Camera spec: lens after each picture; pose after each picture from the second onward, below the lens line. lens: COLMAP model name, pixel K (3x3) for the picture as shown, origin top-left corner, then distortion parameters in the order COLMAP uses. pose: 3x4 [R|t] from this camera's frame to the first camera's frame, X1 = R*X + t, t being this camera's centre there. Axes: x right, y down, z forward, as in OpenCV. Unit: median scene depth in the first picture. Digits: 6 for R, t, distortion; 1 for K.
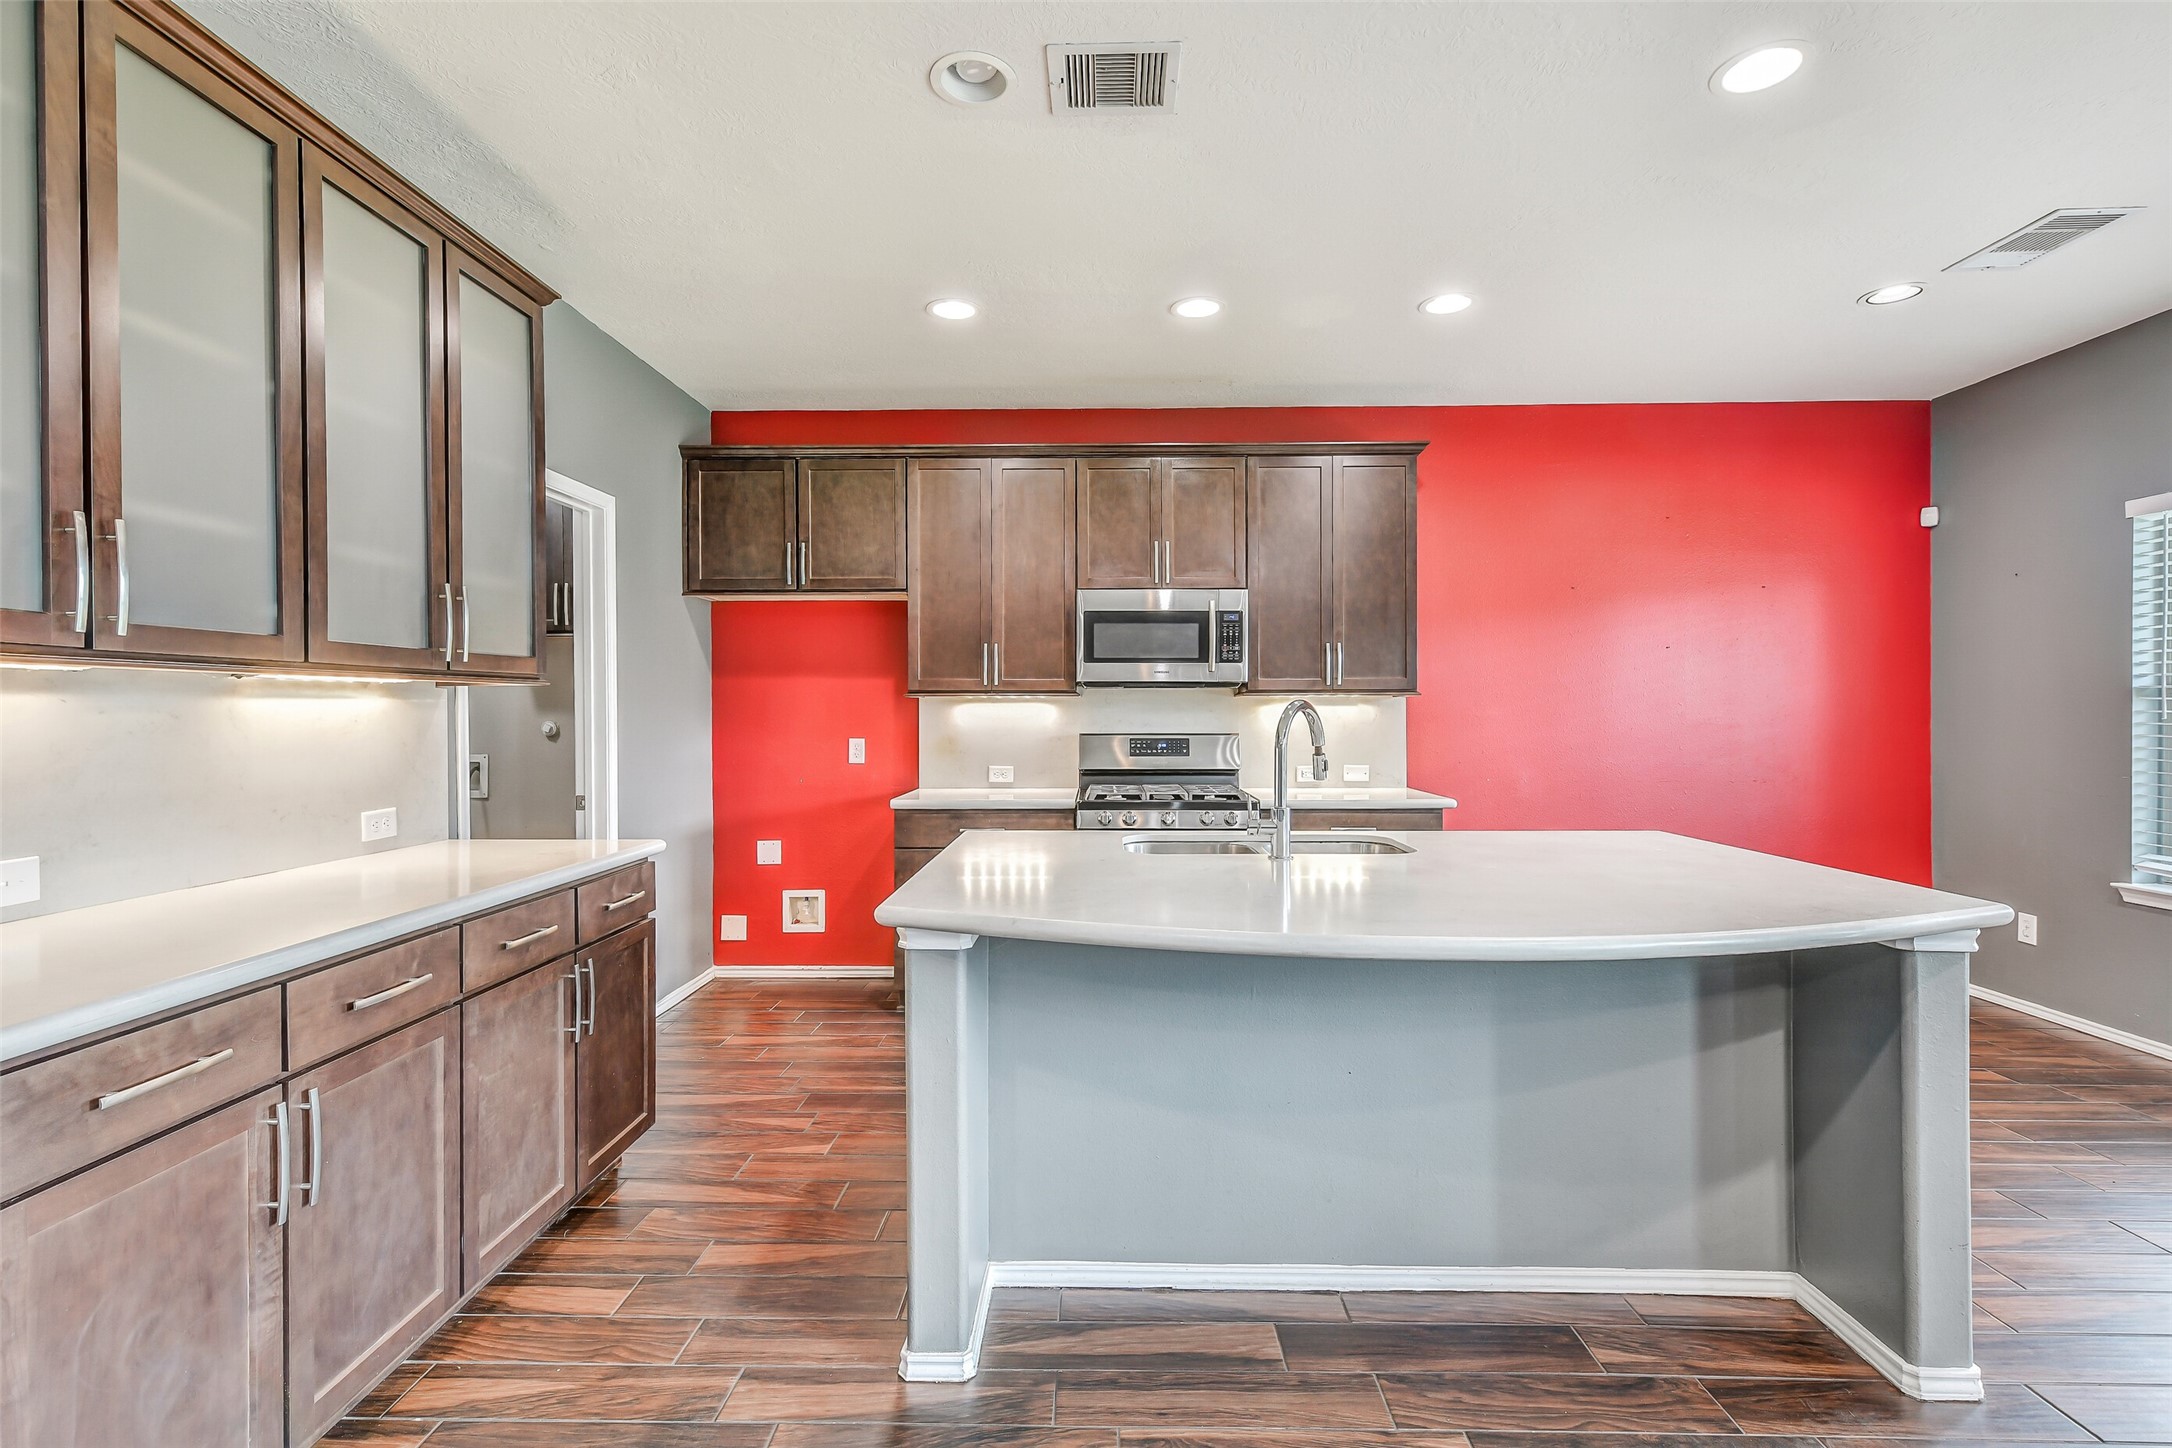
lens RADIAL K [[998.3, 0, 1092.6], [0, 998.3, 714.0], [0, 0, 1]] dist [0.000726, 0.000587]
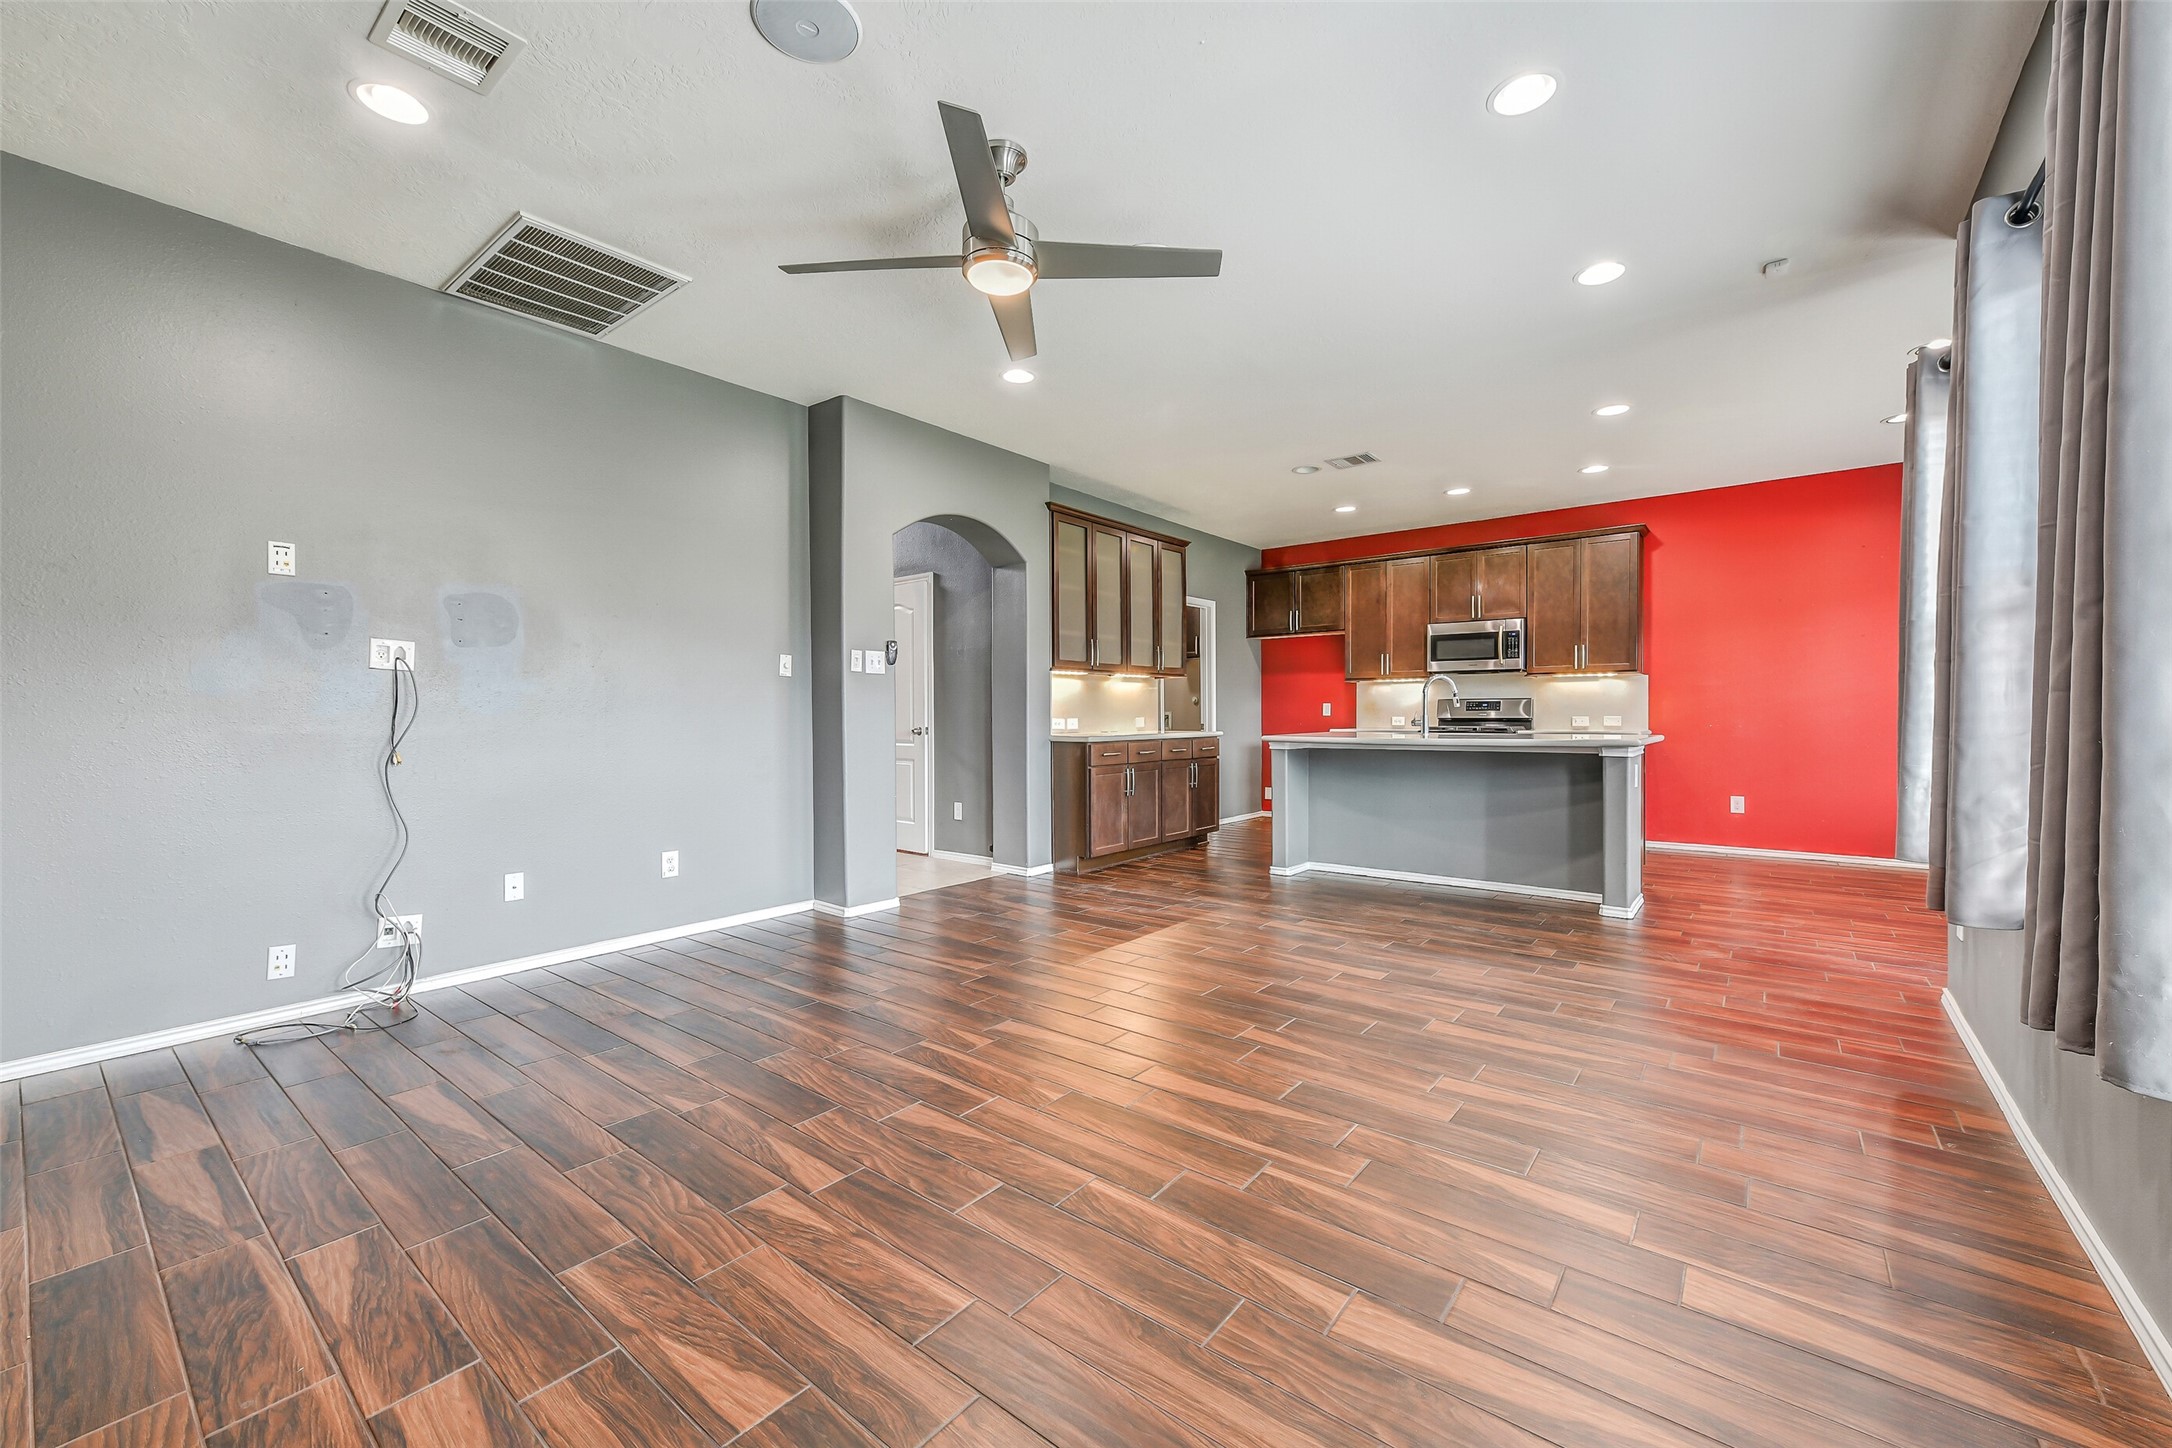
lens RADIAL K [[870.9, 0, 1063.0], [0, 870.9, 729.0], [0, 0, 1]] dist [-0.001563, -0.001219]
pose [[0.779703, 0.007881, -0.626100, 0.613997], [0.002402, 0.999876, 0.015577, 0.064550], [0.626145, -0.013650, 0.779587, -0.970650]]
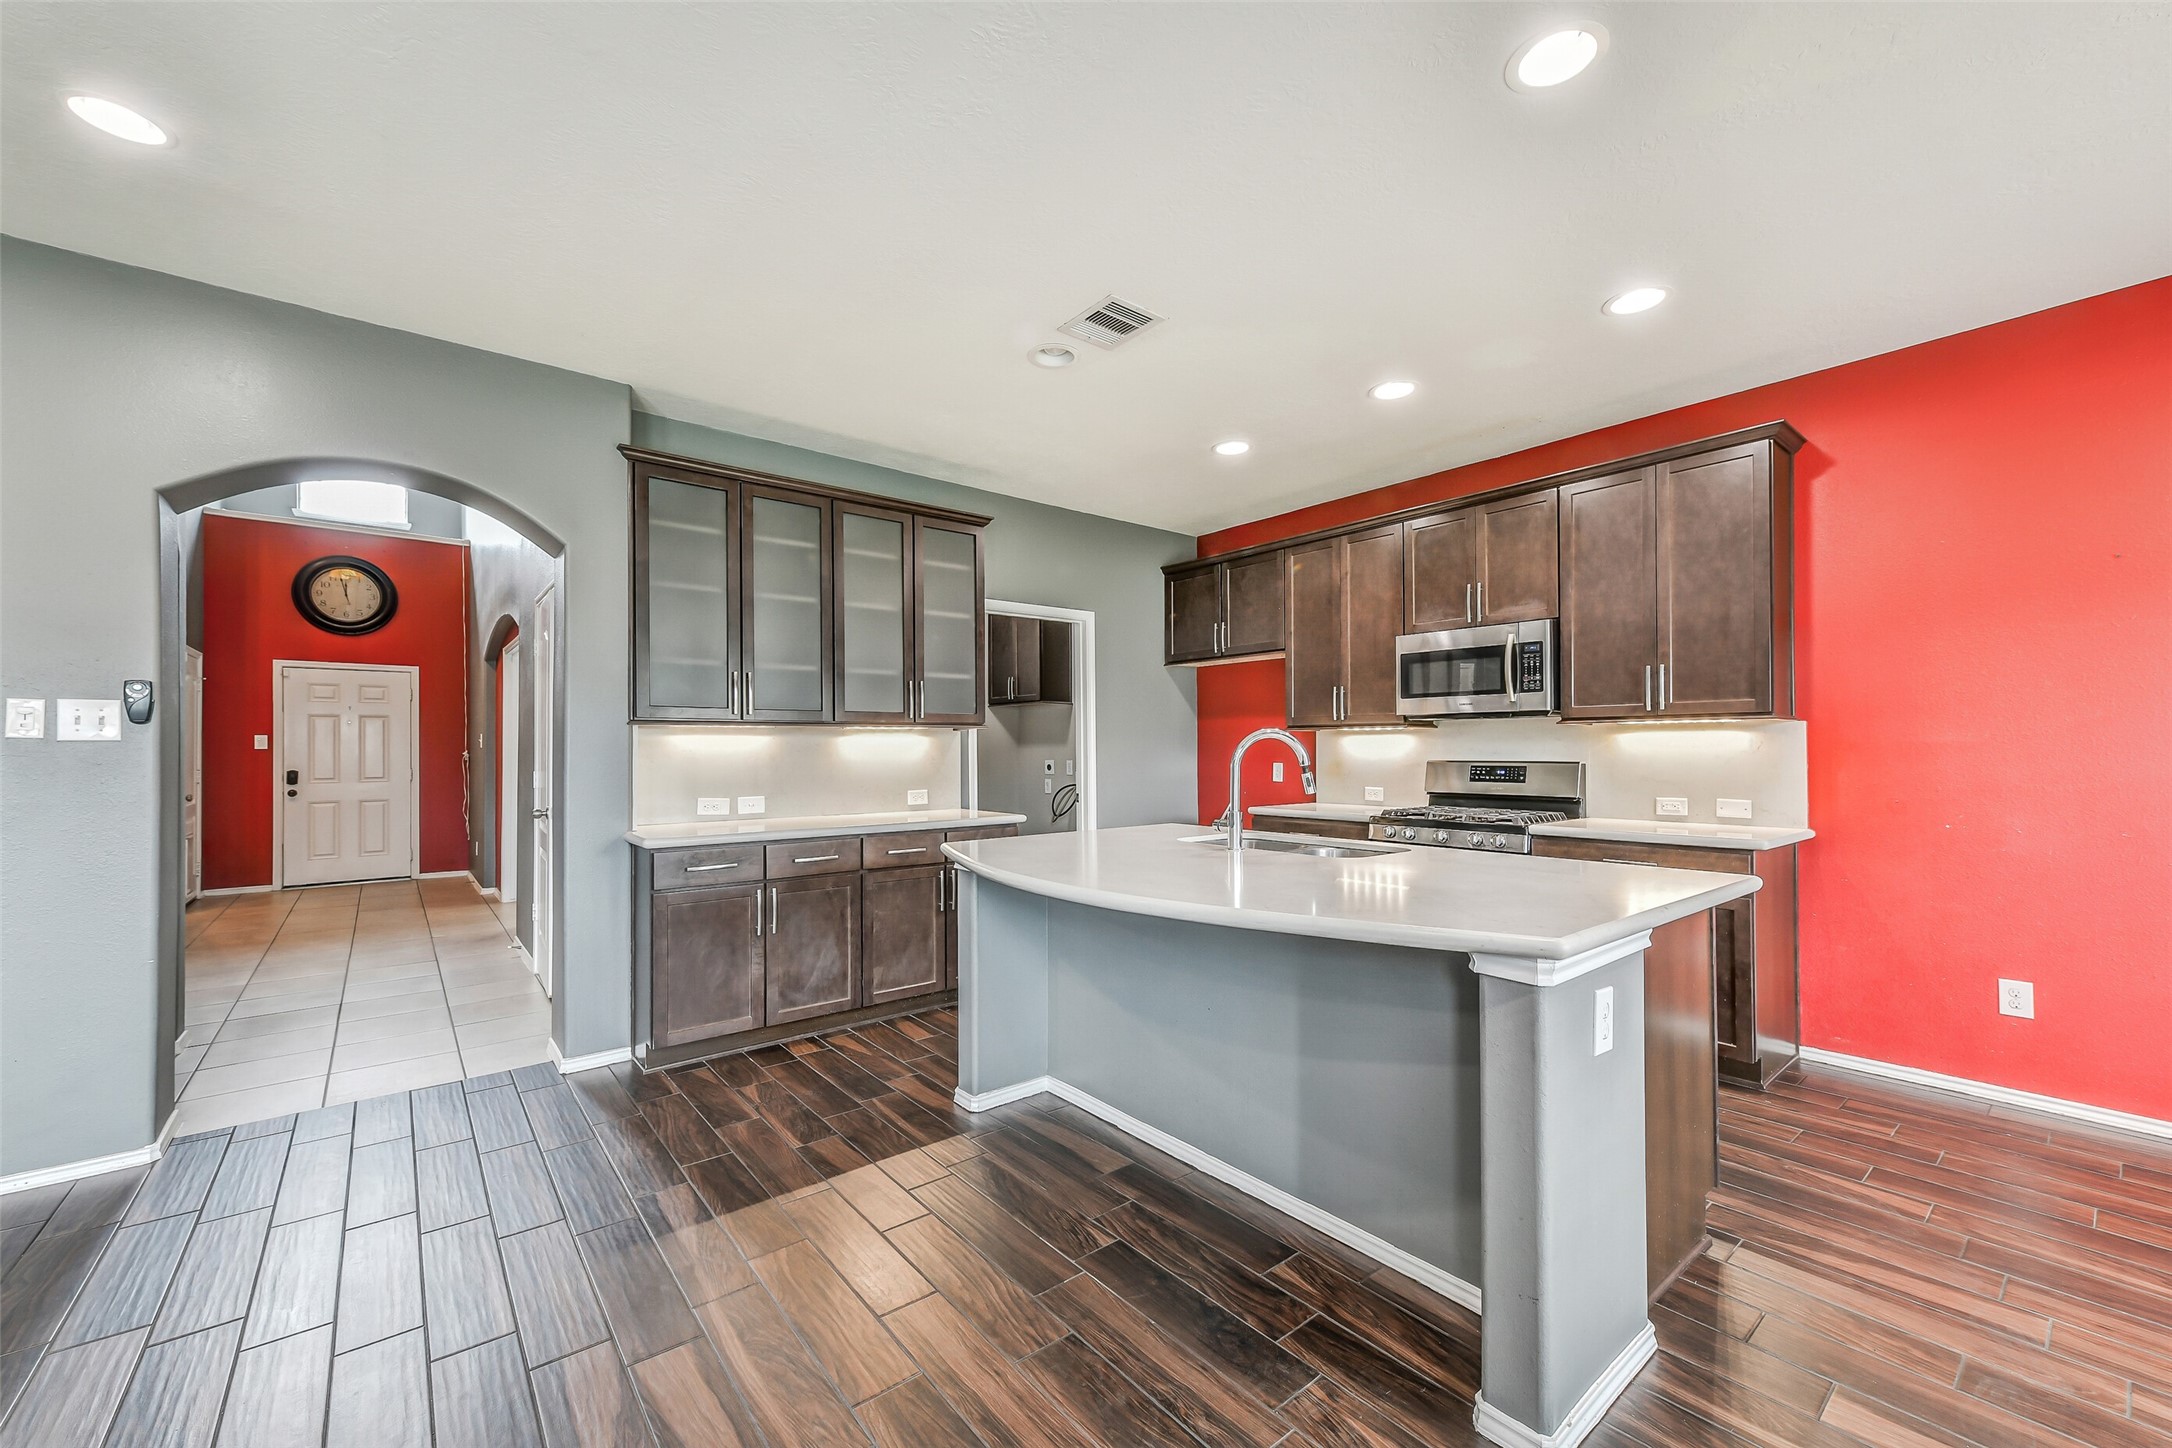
lens RADIAL K [[870.9, 0, 1069.4], [0, 870.9, 741.7], [0, 0, 1]] dist [-0.001563, -0.001219]
pose [[0.631476, -0.008254, -0.775351, 0.651412], [0.001493, 0.999954, -0.009428, 0.009077], [0.775394, 0.004796, 0.631460, 0.077525]]
